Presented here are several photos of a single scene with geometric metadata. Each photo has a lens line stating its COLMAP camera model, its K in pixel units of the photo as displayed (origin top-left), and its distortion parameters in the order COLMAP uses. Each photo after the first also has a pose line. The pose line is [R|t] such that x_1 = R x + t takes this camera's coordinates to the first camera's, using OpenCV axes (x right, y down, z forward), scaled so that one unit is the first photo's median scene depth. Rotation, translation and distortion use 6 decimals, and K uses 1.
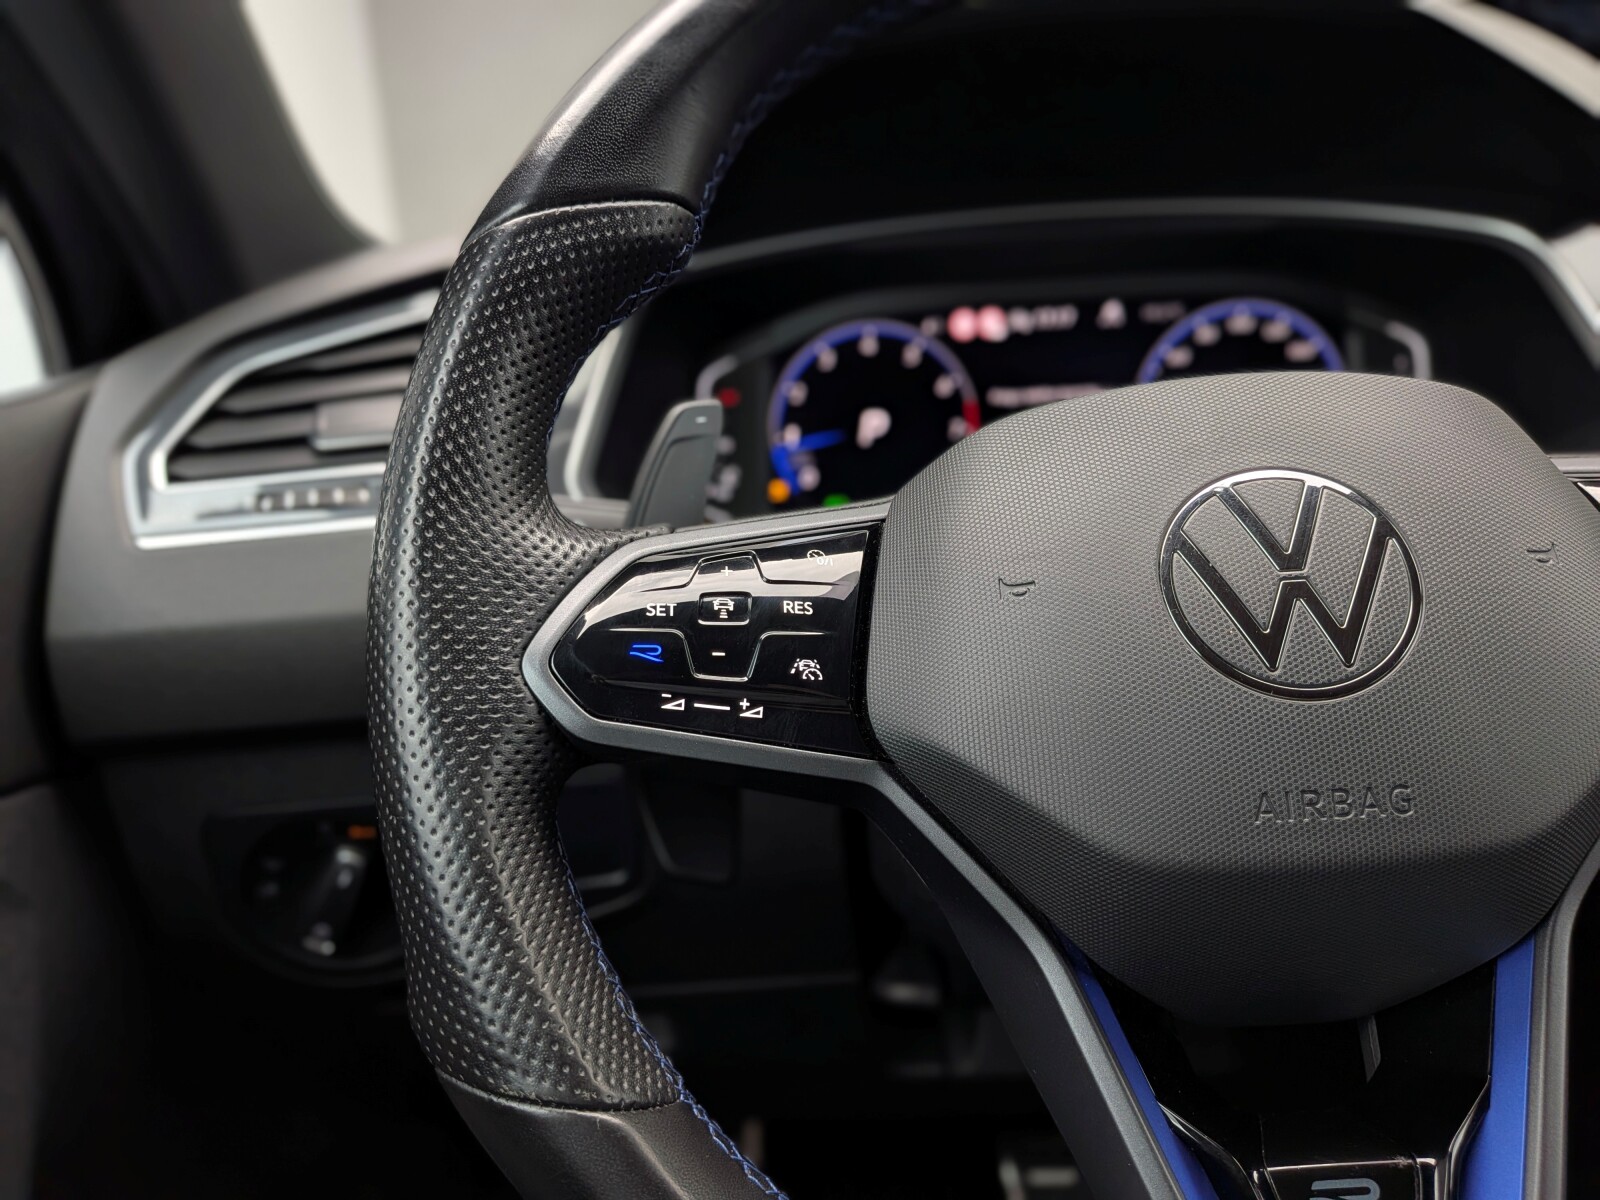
lens RADIAL K [[1155.3, 0, 795.5], [0, 1155.3, 602.0], [0, 0, 1]] dist [0.053130, -0.102310]
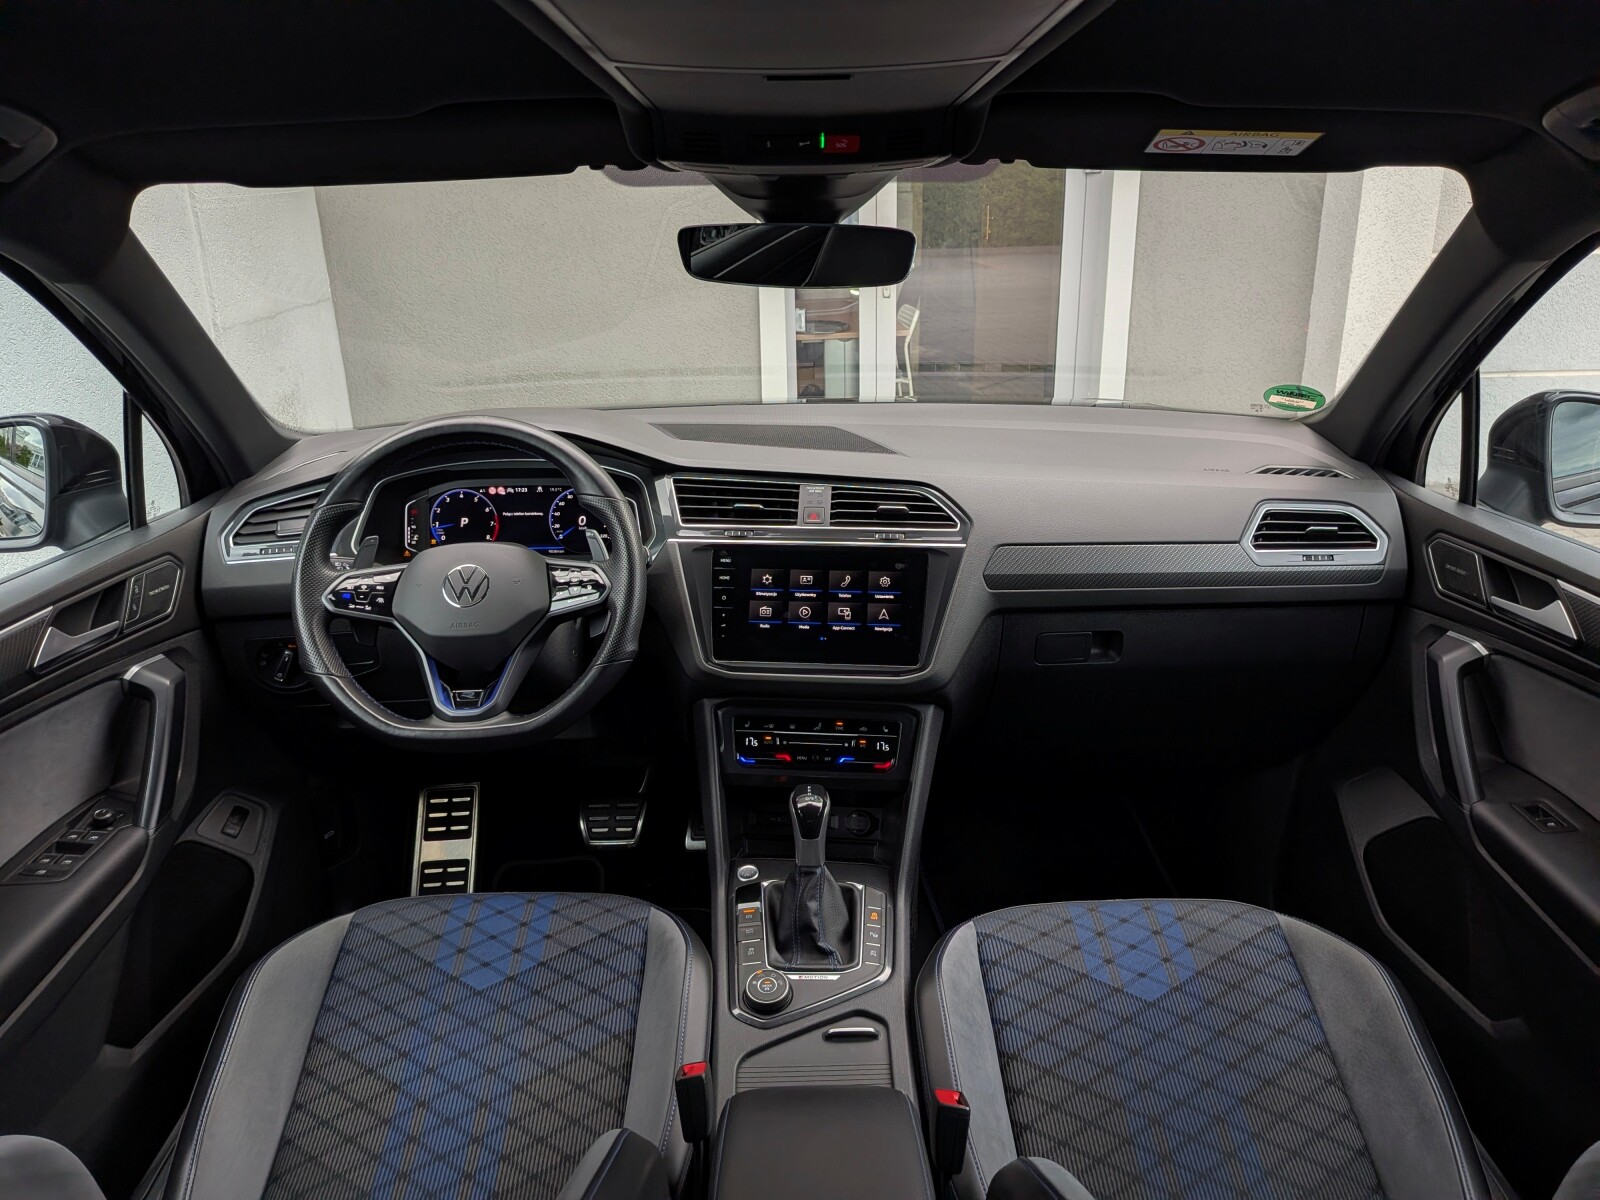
lens RADIAL K [[1155.3, 0, 809.9], [0, 1155.3, 602.3], [0, 0, 1]] dist [0.053130, -0.102310]
pose [[0.997933, 0.017967, 0.061698, 1.551481], [-0.021054, 0.998540, 0.049753, -0.220687], [-0.060714, -0.050949, 0.996854, -4.129168]]
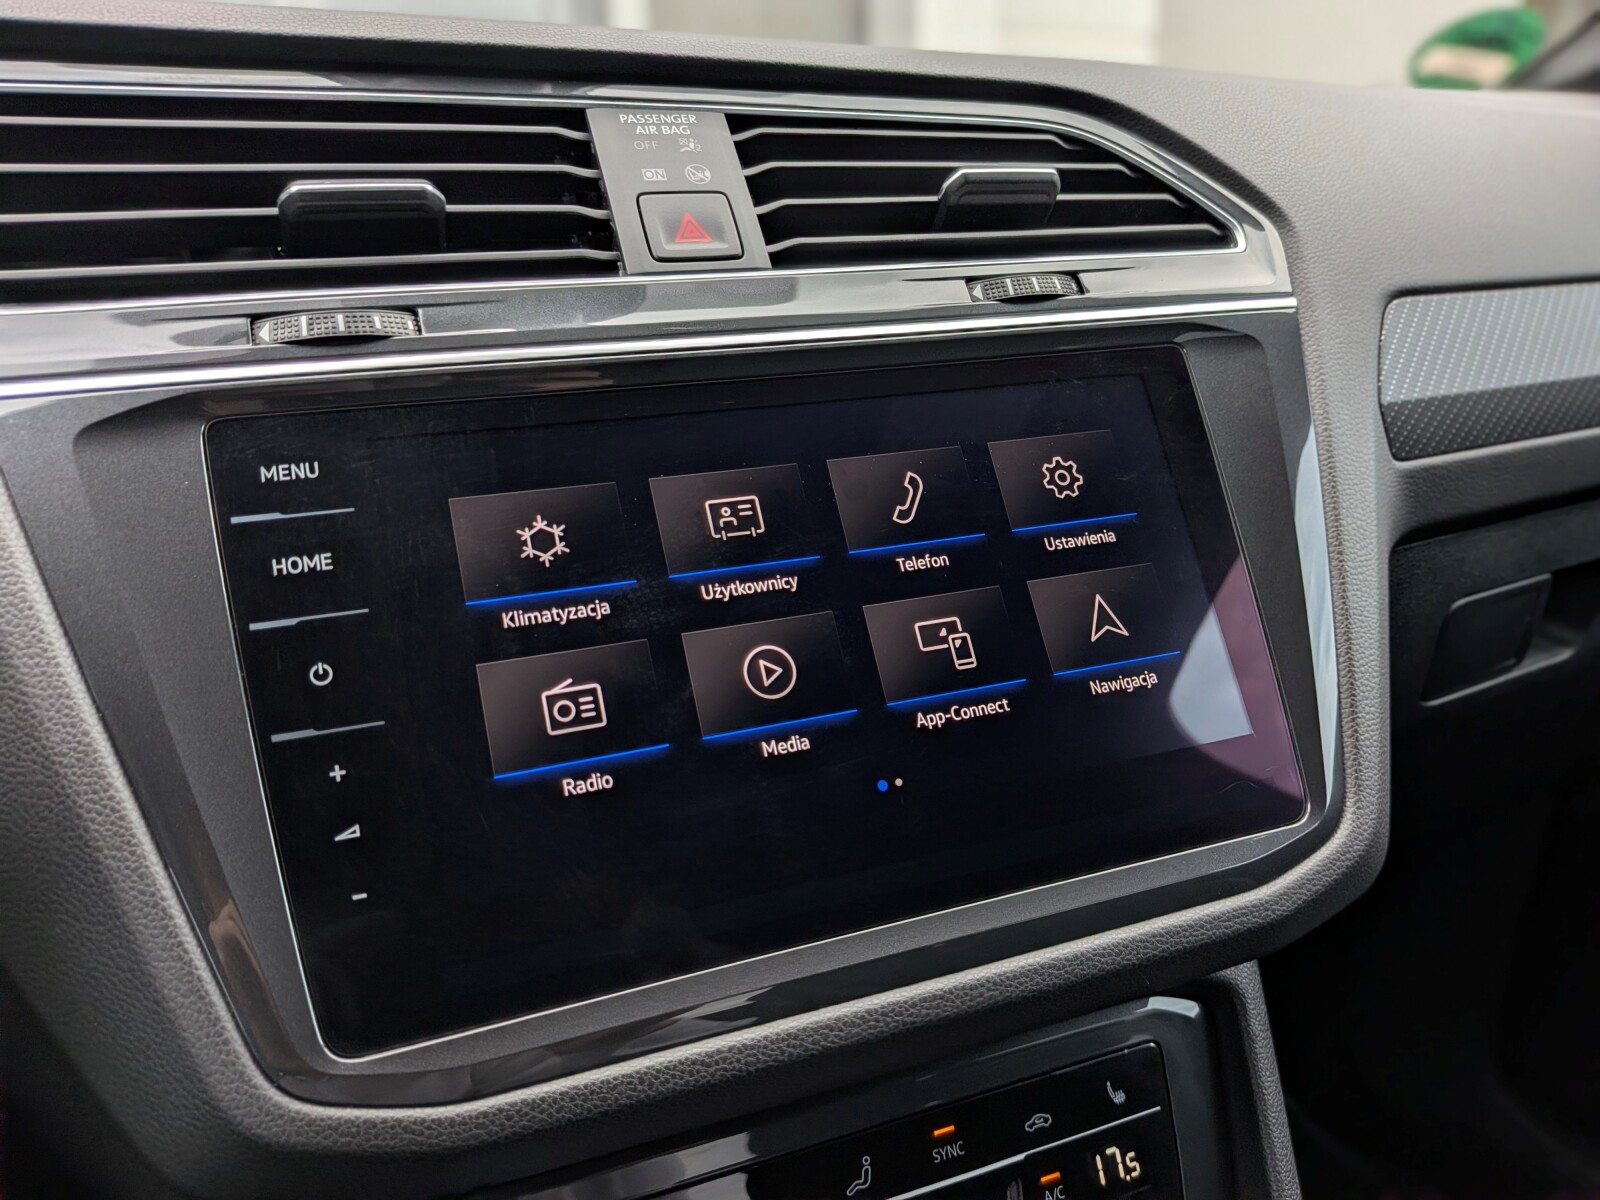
lens RADIAL K [[1155.3, 0, 774.0], [0, 1155.3, 592.5], [0, 0, 1]] dist [0.053130, -0.102310]
pose [[0.879906, -0.130596, 0.456848, 1.377031], [0.126700, 0.991162, 0.039308, -0.019616], [-0.457944, 0.023296, 0.888676, 0.329988]]
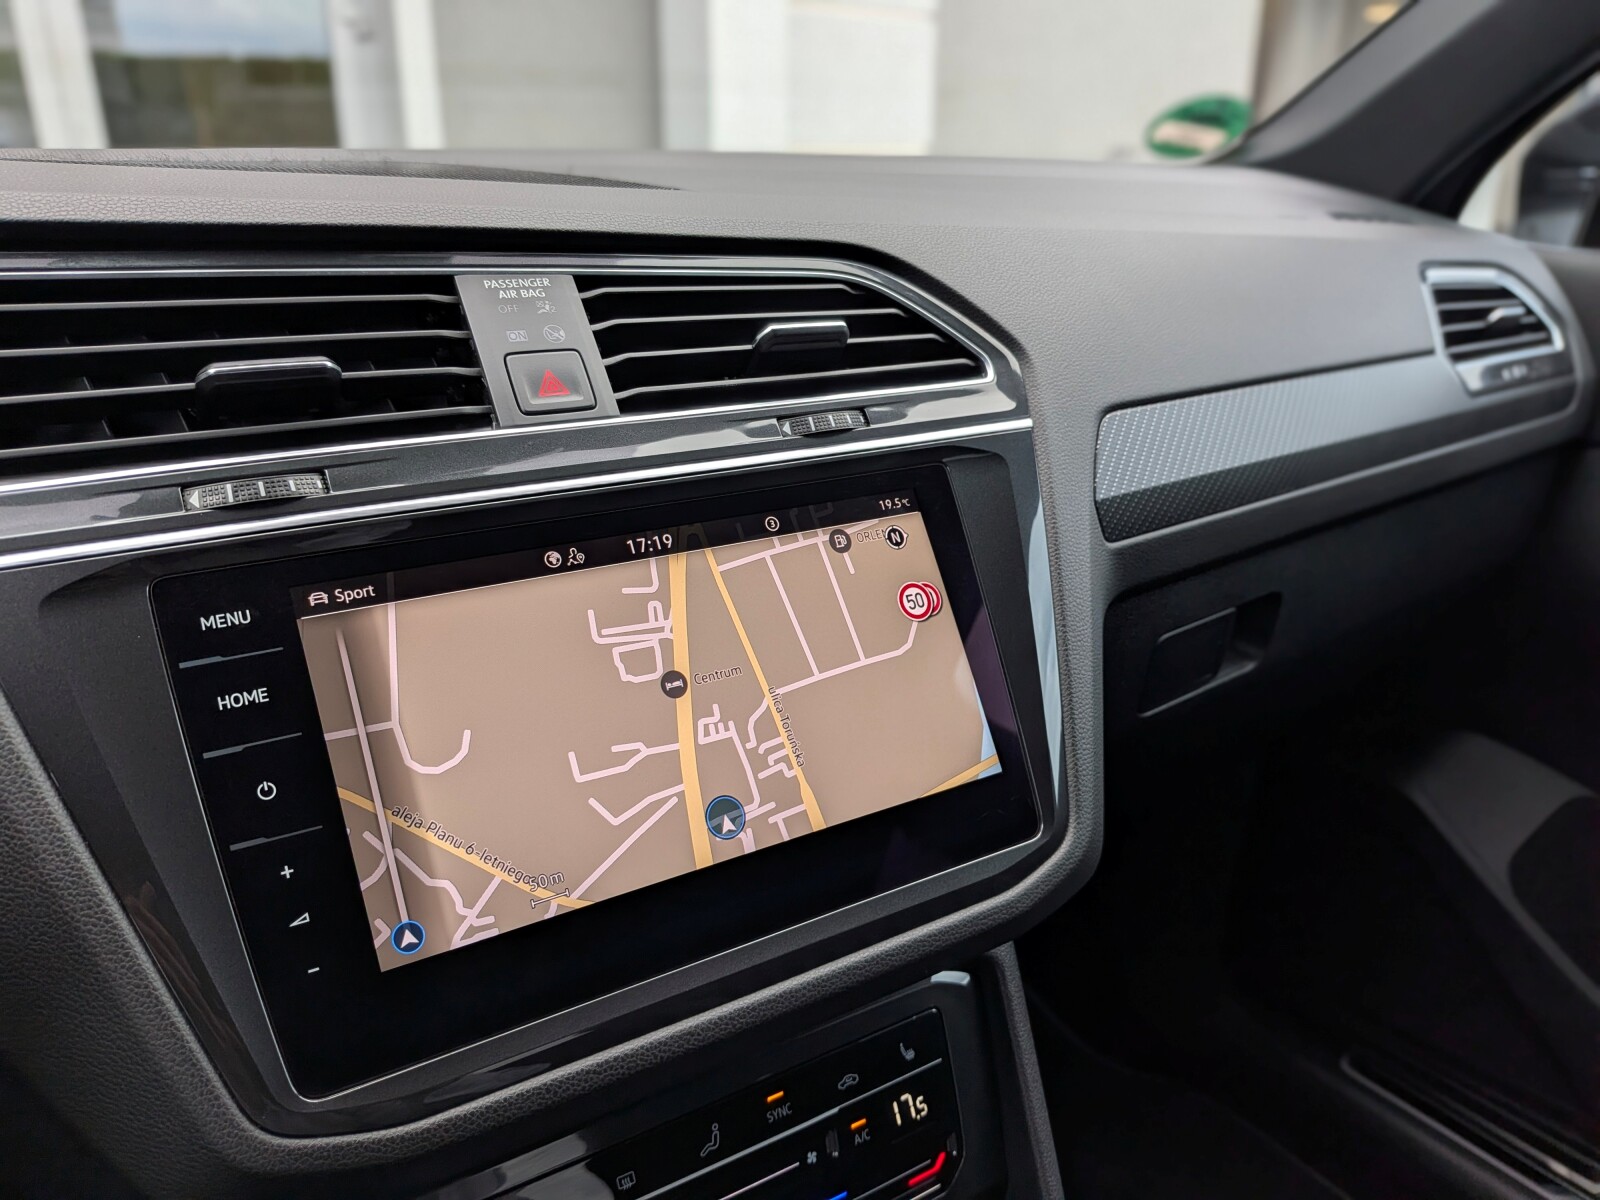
lens RADIAL K [[1155.3, 0, 790.7], [0, 1155.3, 596.5], [0, 0, 1]] dist [0.053130, -0.102310]
pose [[0.778745, -0.173934, 0.602747, 1.213887], [0.141096, 0.984741, 0.101871, -0.203090], [-0.611268, 0.005714, 0.791403, 0.102952]]
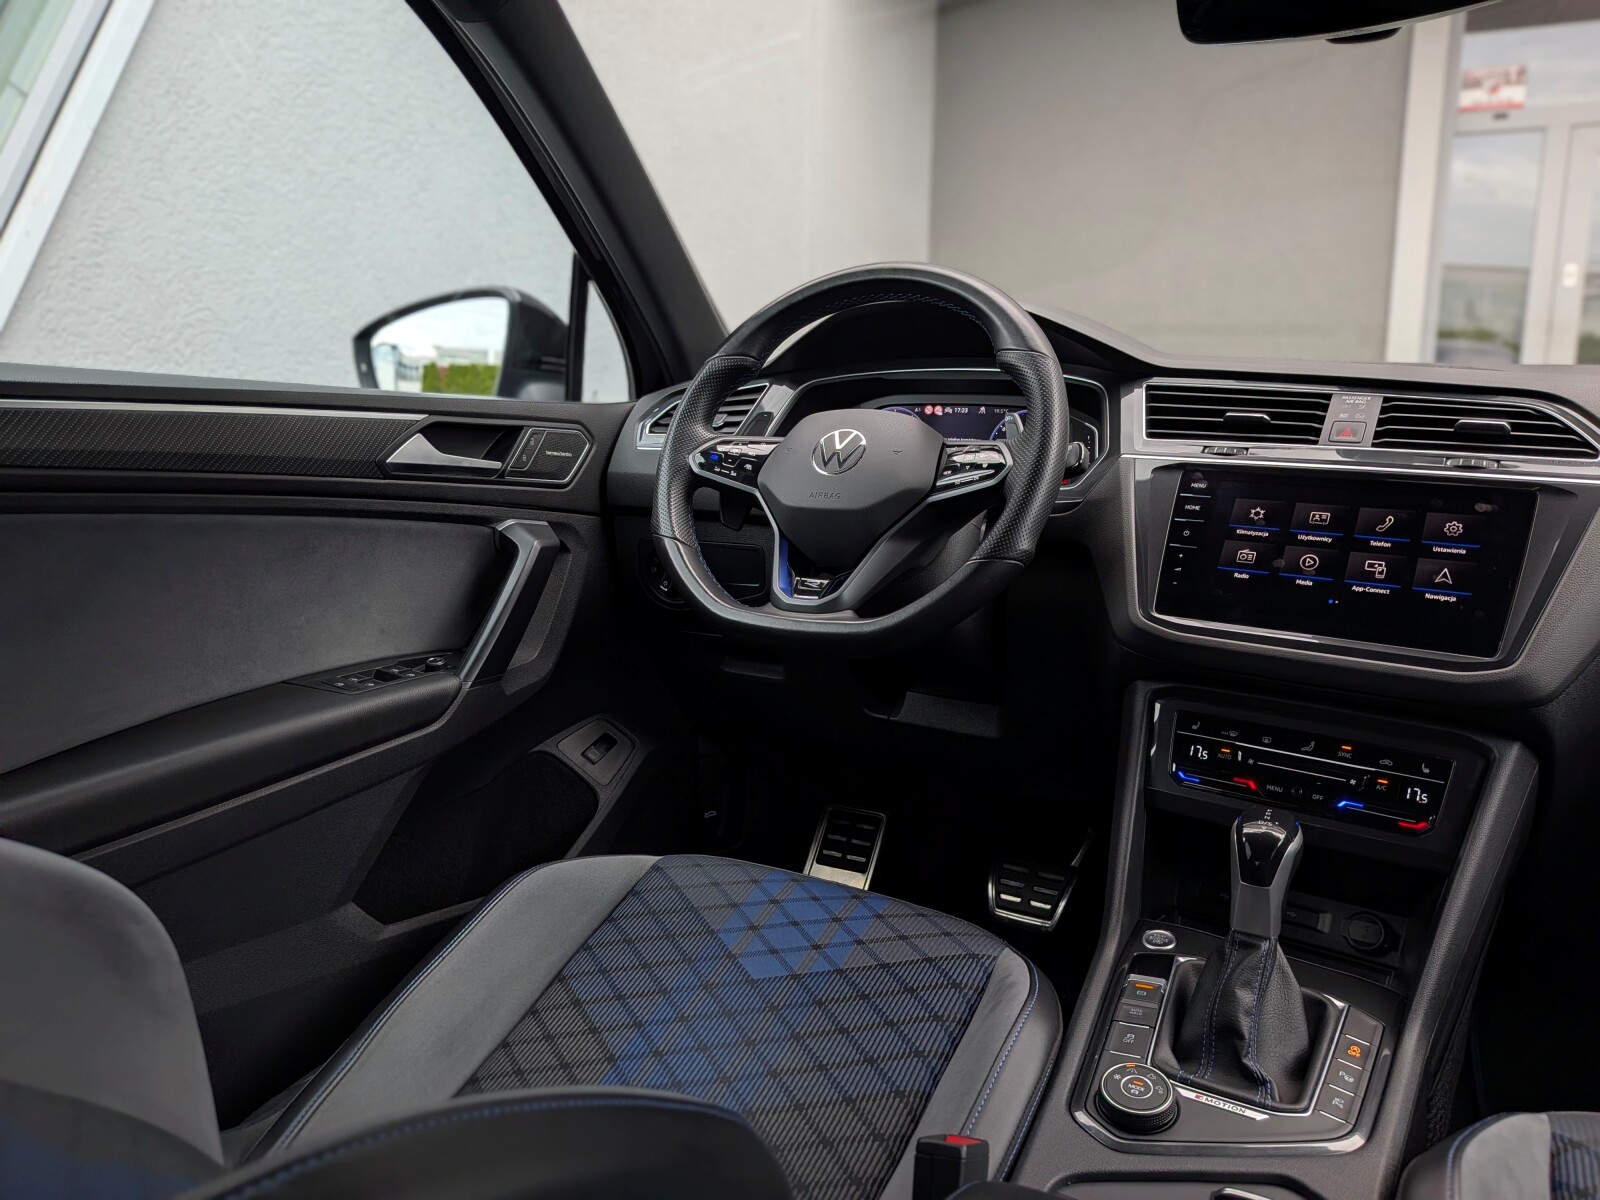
lens RADIAL K [[1155.3, 0, 799.8], [0, 1155.3, 590.7], [0, 0, 1]] dist [0.053130, -0.102310]
pose [[0.888493, 0.144055, -0.435693, 2.046644], [-0.196899, 0.977284, -0.078405, 0.782400], [0.414501, 0.155450, 0.896674, -2.591075]]
